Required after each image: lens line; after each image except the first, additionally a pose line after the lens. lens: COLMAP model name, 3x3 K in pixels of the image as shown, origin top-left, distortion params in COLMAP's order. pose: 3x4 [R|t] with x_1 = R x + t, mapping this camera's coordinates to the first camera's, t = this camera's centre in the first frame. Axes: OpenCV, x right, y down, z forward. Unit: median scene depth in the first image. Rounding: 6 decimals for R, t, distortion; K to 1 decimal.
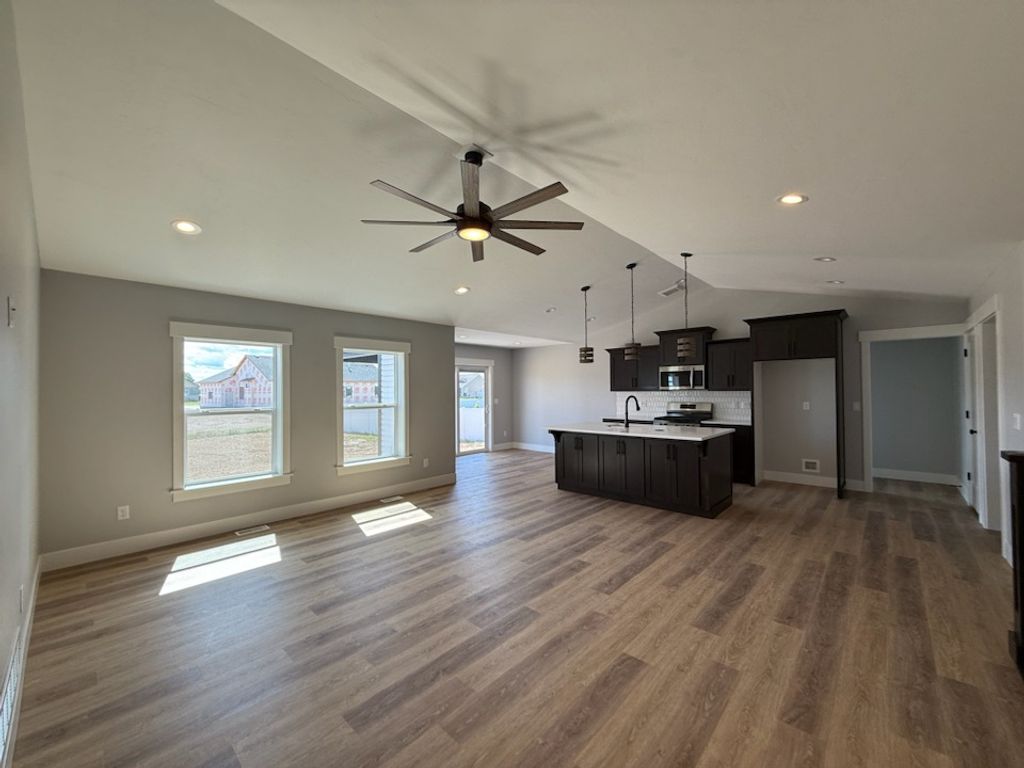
lens RADIAL K [[409.1, 0, 512.0], [0, 409.1, 384.0], [0, 0, 1]] dist [0.000178, -0.000139]
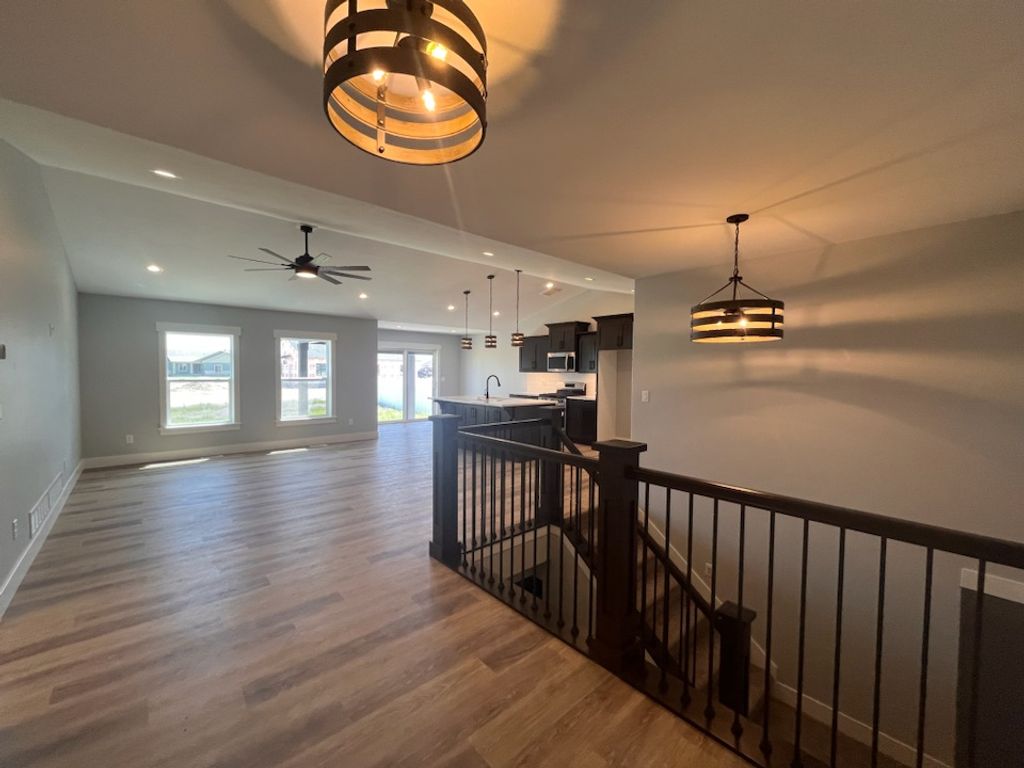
lens RADIAL K [[416.4, 0, 512.0], [0, 416.4, 384.0], [0, 0, 1]] dist [0.000020, 0.000125]
pose [[0.994908, 0.023010, -0.098130, 0.413640], [-0.018041, 0.998524, 0.051233, -0.011520], [0.099164, -0.049202, 0.993854, -0.284050]]
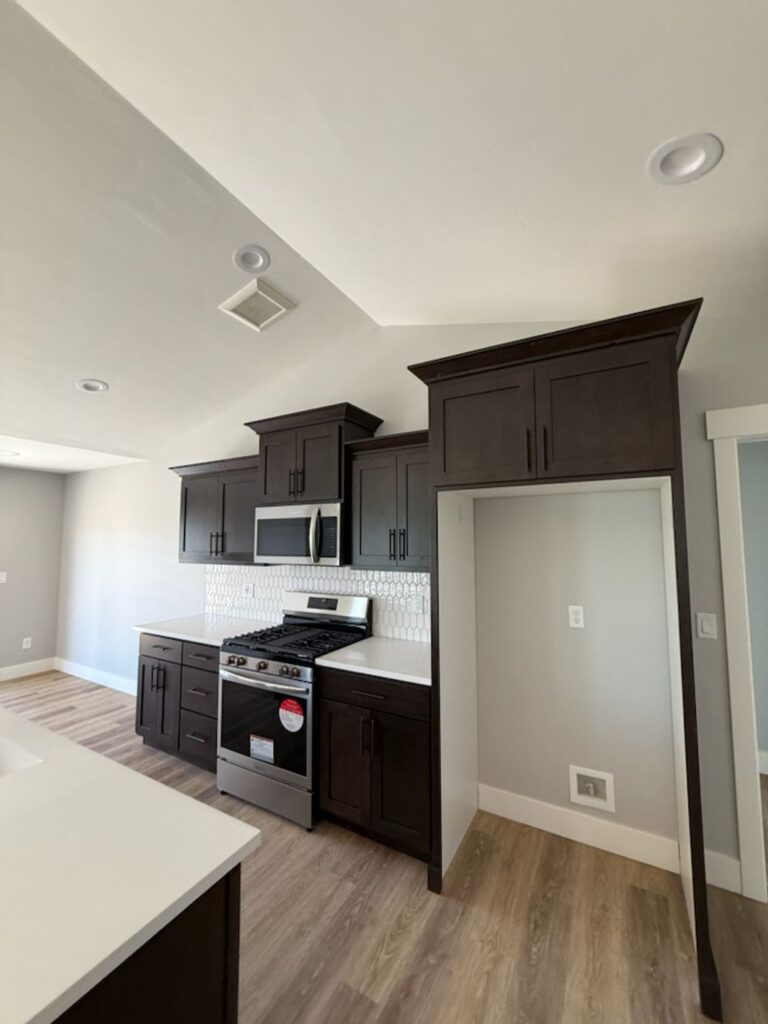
lens RADIAL K [[409.1, 0, 384.0], [0, 409.1, 512.0], [0, 0, 1]] dist [0.000178, -0.000139]
pose [[0.977785, 0.021142, 0.208543, 0.438573], [-0.008795, 0.998162, -0.059959, -0.014802], [-0.209428, 0.056793, 0.976173, 0.625292]]
